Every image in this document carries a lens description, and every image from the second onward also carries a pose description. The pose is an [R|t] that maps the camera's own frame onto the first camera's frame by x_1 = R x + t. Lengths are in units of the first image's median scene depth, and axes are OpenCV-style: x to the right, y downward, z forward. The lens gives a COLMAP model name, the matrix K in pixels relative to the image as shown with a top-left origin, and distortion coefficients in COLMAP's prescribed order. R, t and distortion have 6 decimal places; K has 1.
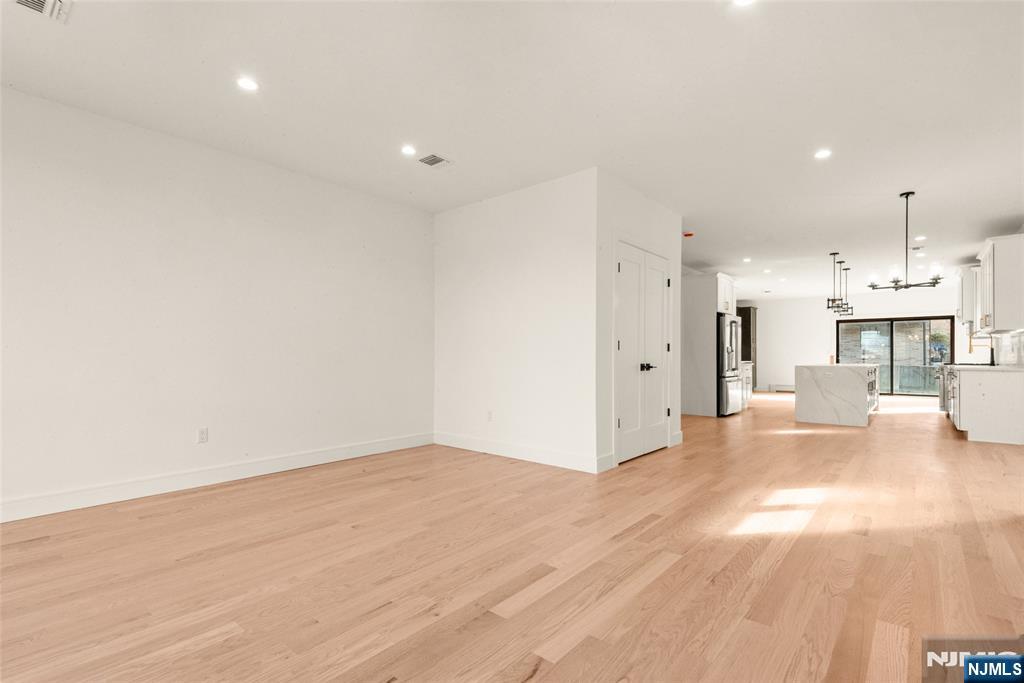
lens RADIAL K [[475.2, 0, 513.3], [0, 475.2, 352.3], [0, 0, 1]] dist [0.035579, -0.025021]
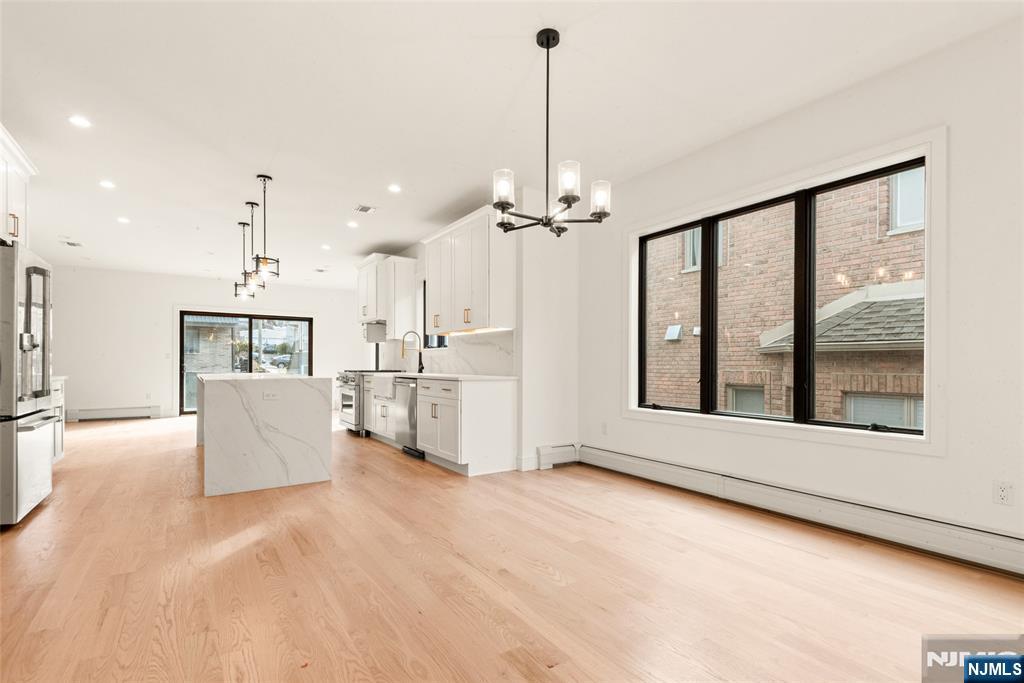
lens RADIAL K [[480.2, 0, 516.7], [0, 480.2, 362.3], [0, 0, 1]] dist [0.035187, -0.022915]
pose [[0.269742, 0.001887, 0.962931, 0.195056], [-0.007814, 0.999969, 0.000230, 0.007453], [-0.962901, -0.007586, 0.269748, 0.541076]]
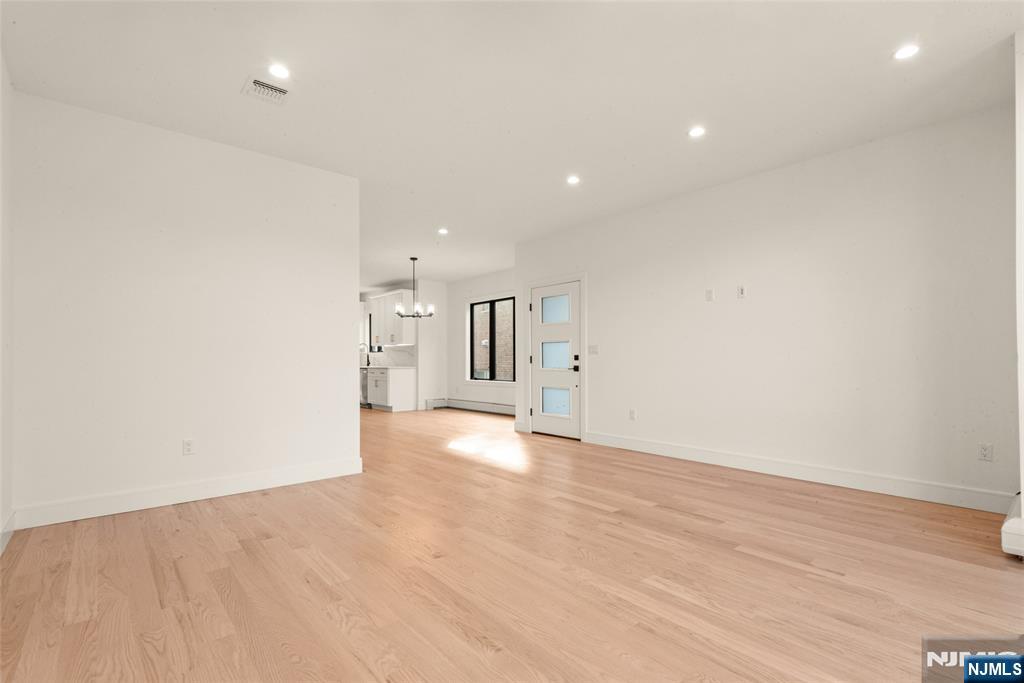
lens RADIAL K [[475.2, 0, 513.3], [0, 475.2, 352.3], [0, 0, 1]] dist [0.035579, -0.025021]
pose [[0.156770, 0.010002, 0.987584, -0.415837], [0.002735, 0.999940, -0.010562, 0.001244], [-0.987631, 0.004357, 0.156734, 0.258867]]
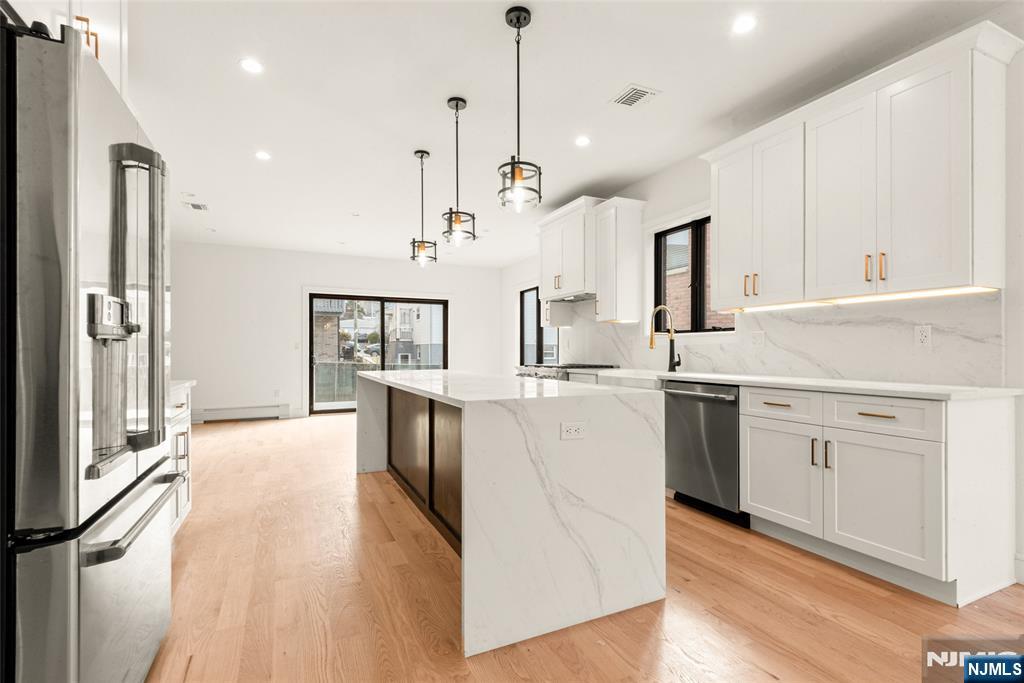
lens RADIAL K [[475.2, 0, 513.3], [0, 475.2, 352.3], [0, 0, 1]] dist [0.035579, -0.025021]
pose [[0.413737, -0.004121, 0.910387, 0.376646], [-0.004237, 0.999970, 0.006452, 0.003574], [-0.910387, -0.006527, 0.413707, 0.842351]]
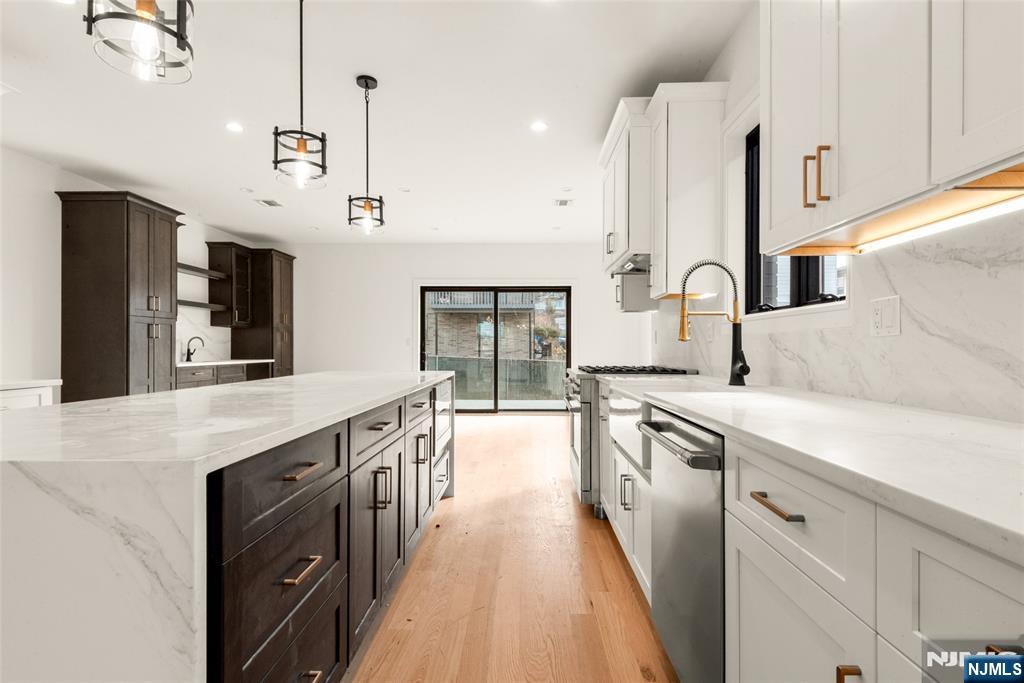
lens RADIAL K [[489.4, 0, 518.1], [0, 489.4, 349.0], [0, 0, 1]] dist [0.030829, -0.000457]
pose [[0.772216, -0.004446, 0.635344, 0.631954], [-0.001418, 0.999961, 0.008721, 0.004573], [-0.635358, -0.007635, 0.772180, 0.765383]]
